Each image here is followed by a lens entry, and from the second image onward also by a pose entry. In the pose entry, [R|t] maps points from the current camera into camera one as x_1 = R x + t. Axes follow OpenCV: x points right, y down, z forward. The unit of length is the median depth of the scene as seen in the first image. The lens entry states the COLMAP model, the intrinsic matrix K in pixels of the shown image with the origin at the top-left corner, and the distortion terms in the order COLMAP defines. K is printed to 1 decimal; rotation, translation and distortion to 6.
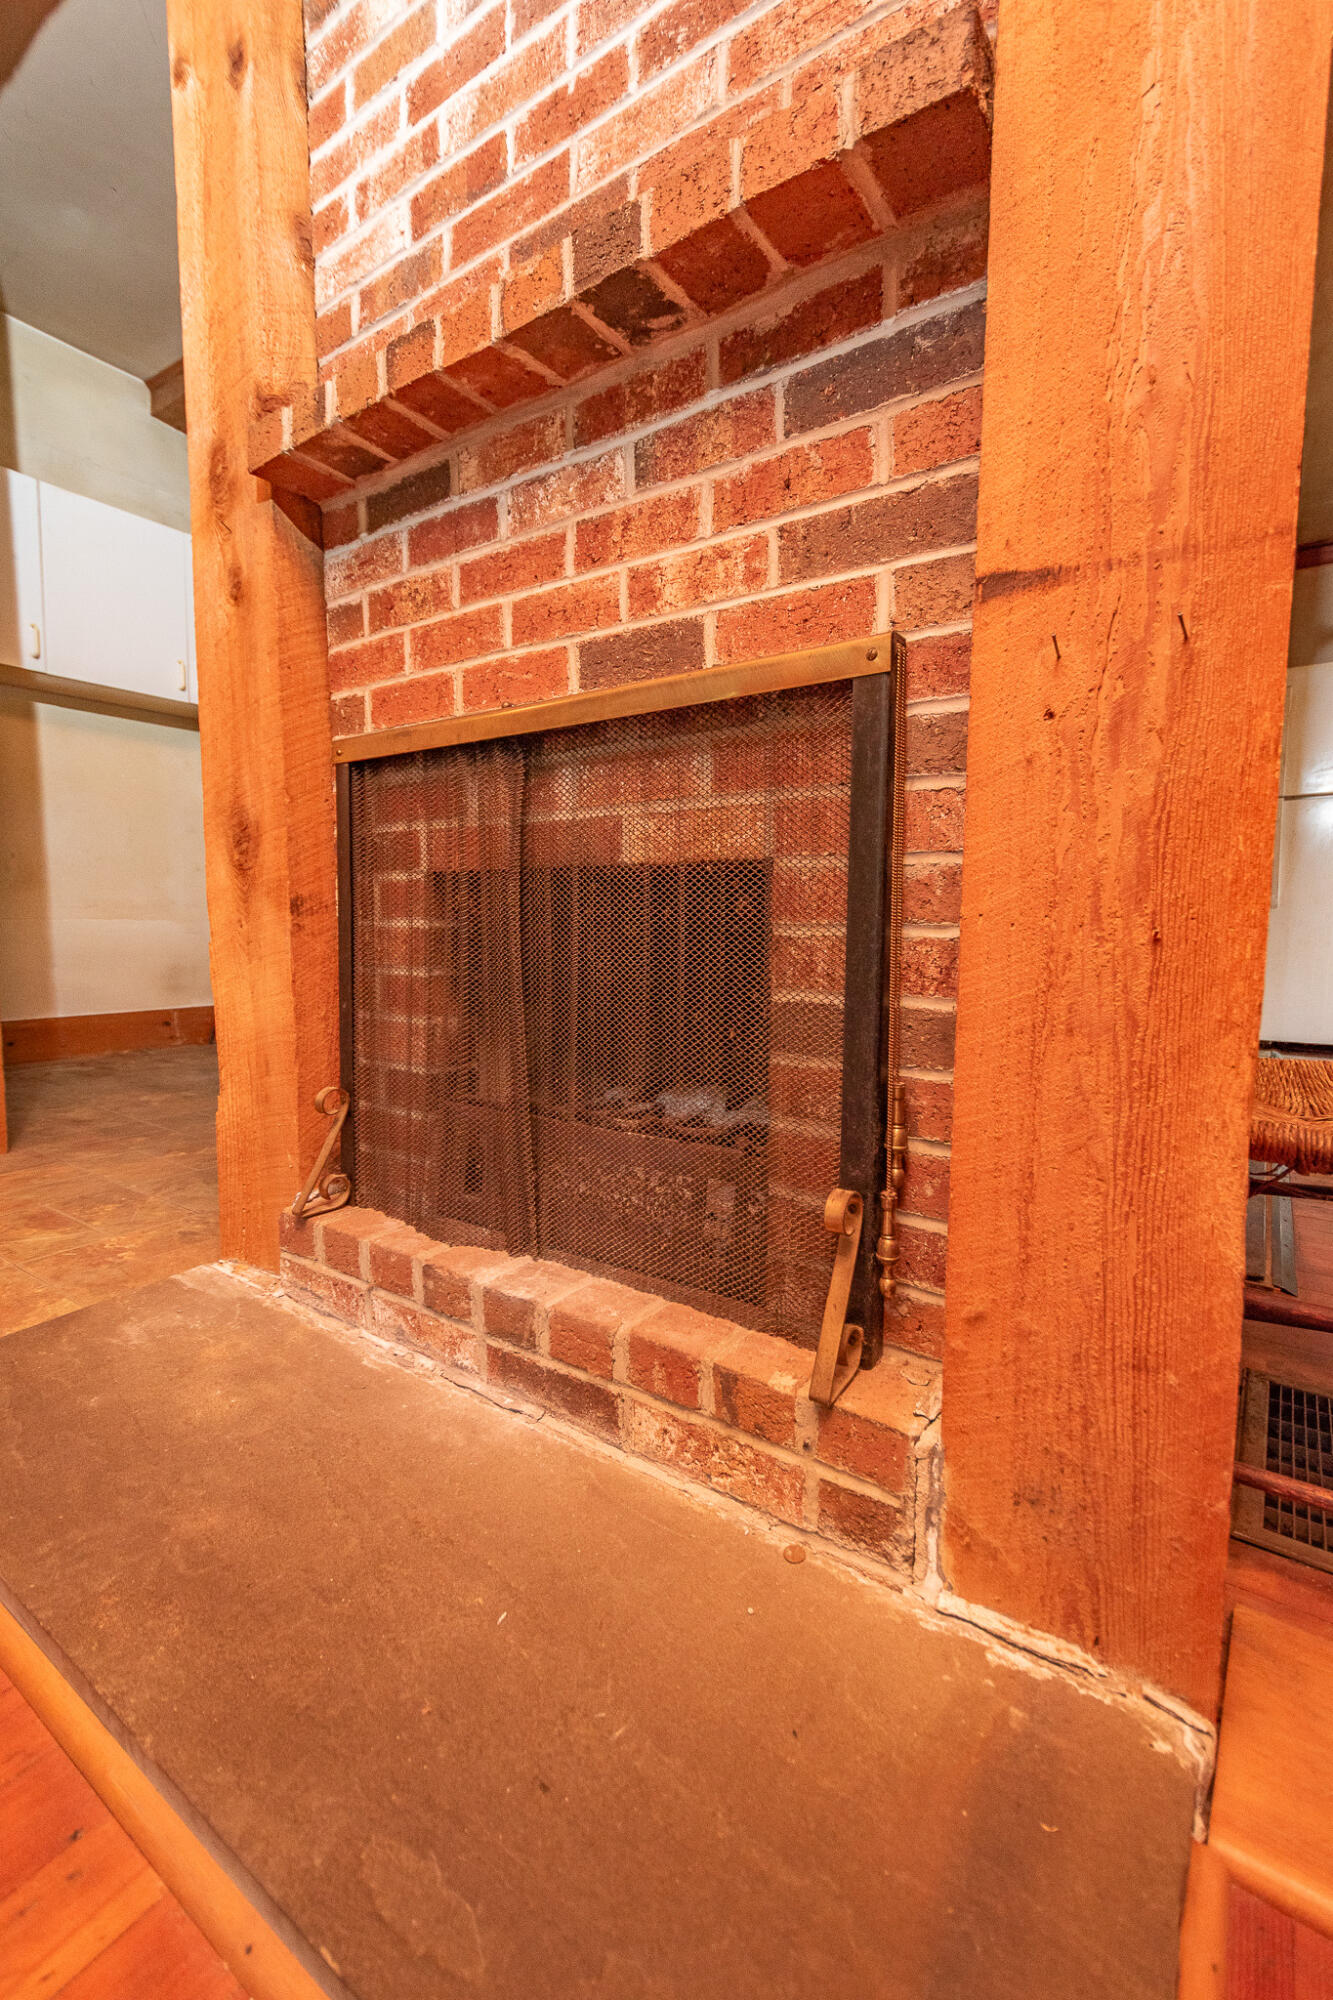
lens RADIAL K [[888.5, 0, 652.3], [0, 888.5, 986.9], [0, 0, 1]] dist [0.014618, -0.004259]
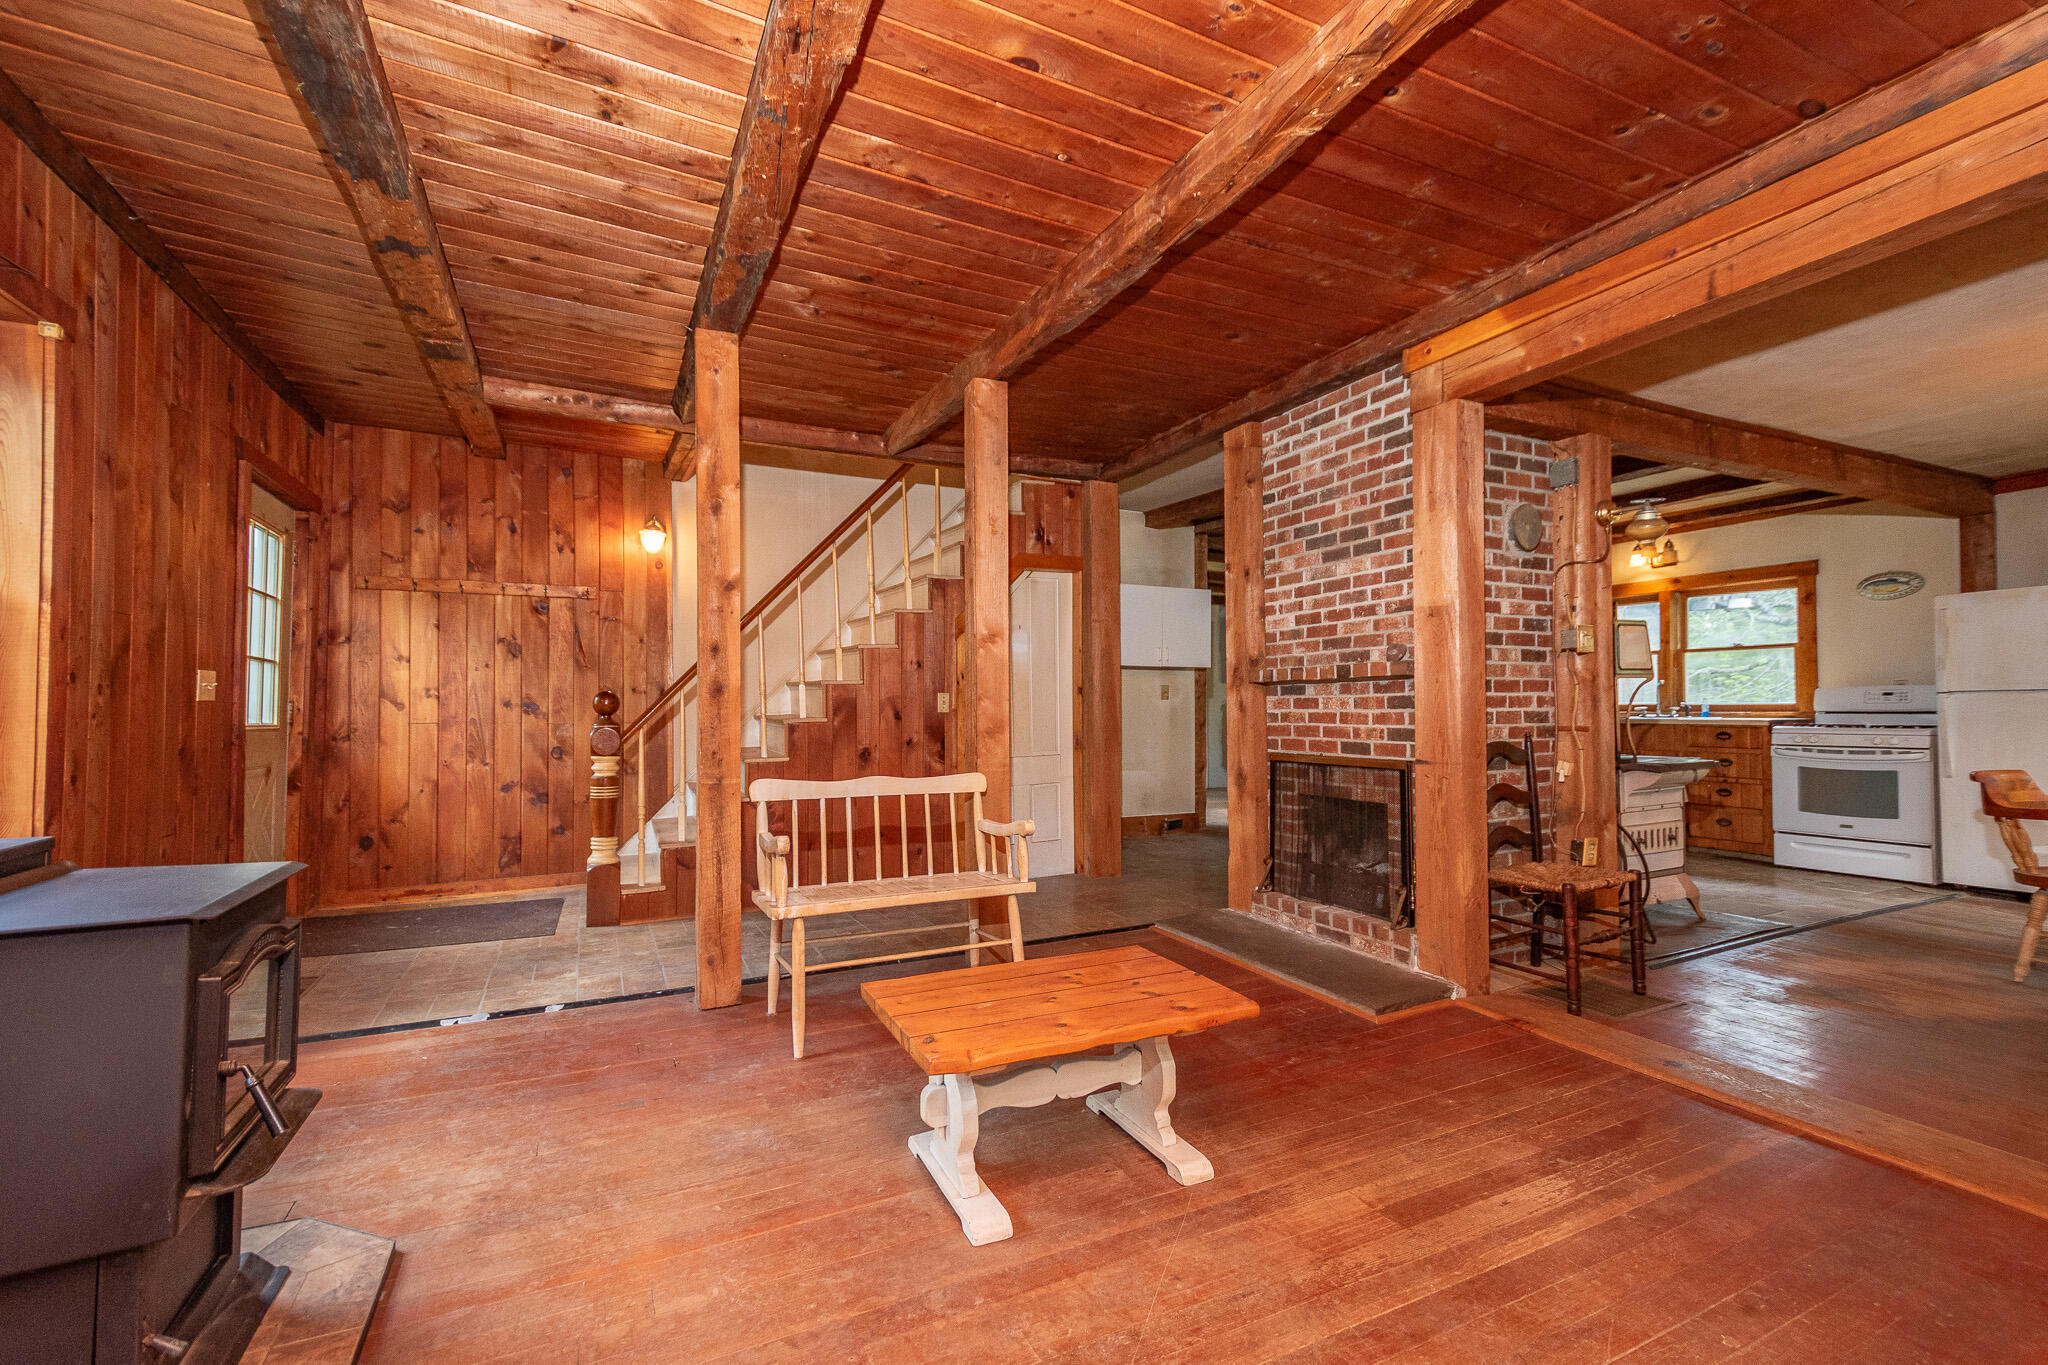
lens RADIAL K [[872.6, 0, 1036.2], [0, 872.6, 689.4], [0, 0, 1]] dist [0.001500, 0.000140]
pose [[0.887082, -0.017711, -0.461272, 0.486207], [-0.033371, 0.994189, -0.102348, -0.171967], [0.460404, 0.106184, 0.881336, -2.905201]]
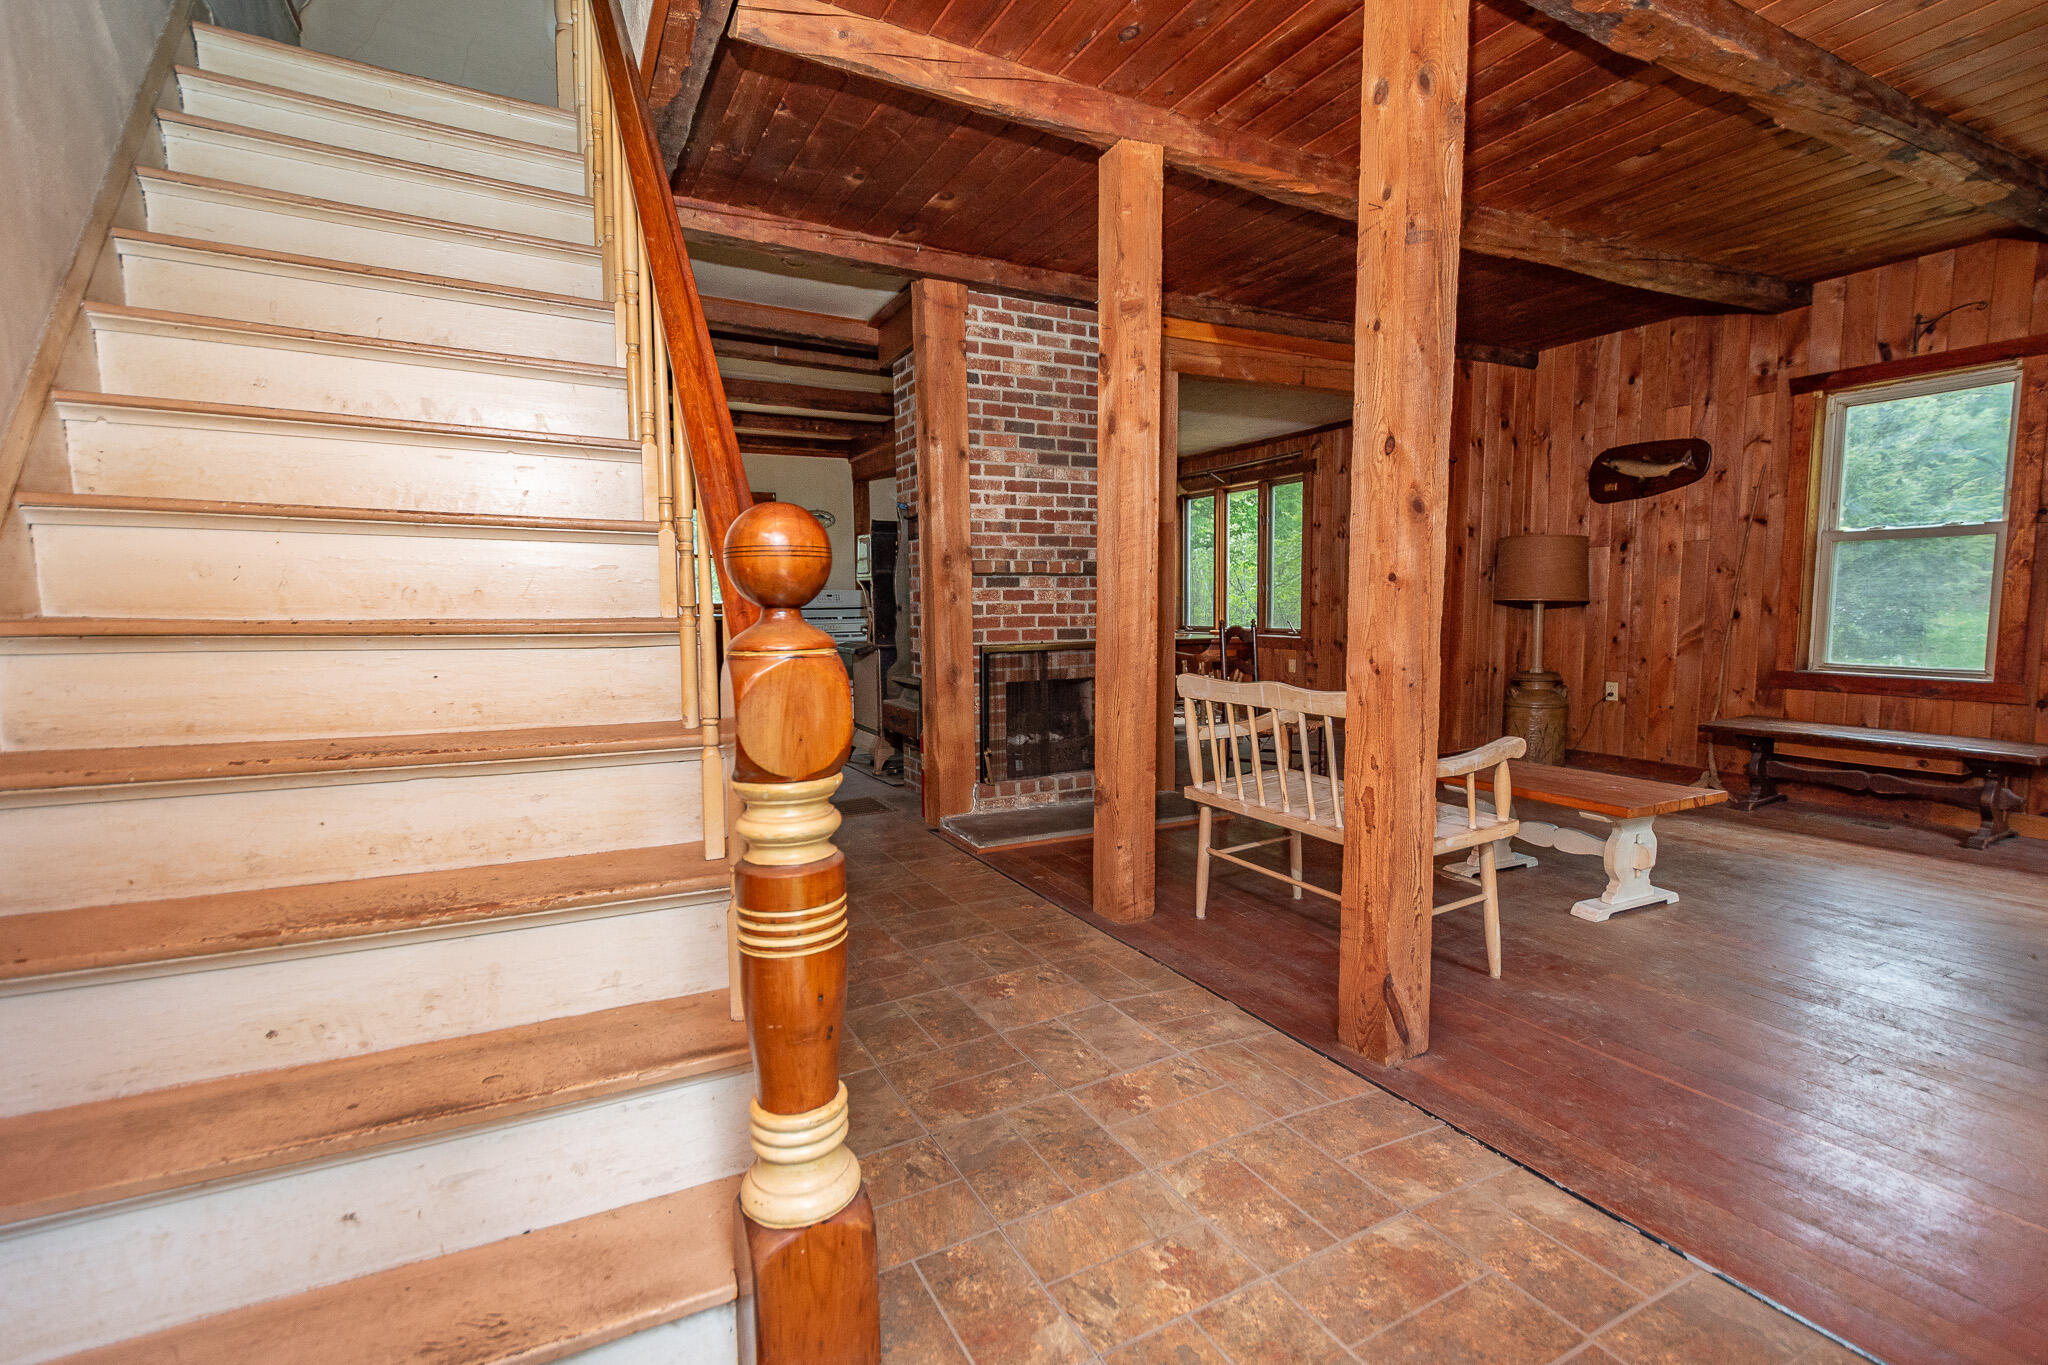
lens RADIAL K [[909.9, 0, 1030.1], [0, 909.9, 686.6], [0, 0, 1]] dist [0.014618, -0.004259]
pose [[0.455742, -0.086792, 0.885870, -4.017652], [0.090948, 0.994567, 0.050653, -0.333459], [-0.885453, 0.057484, 0.461160, -0.904758]]
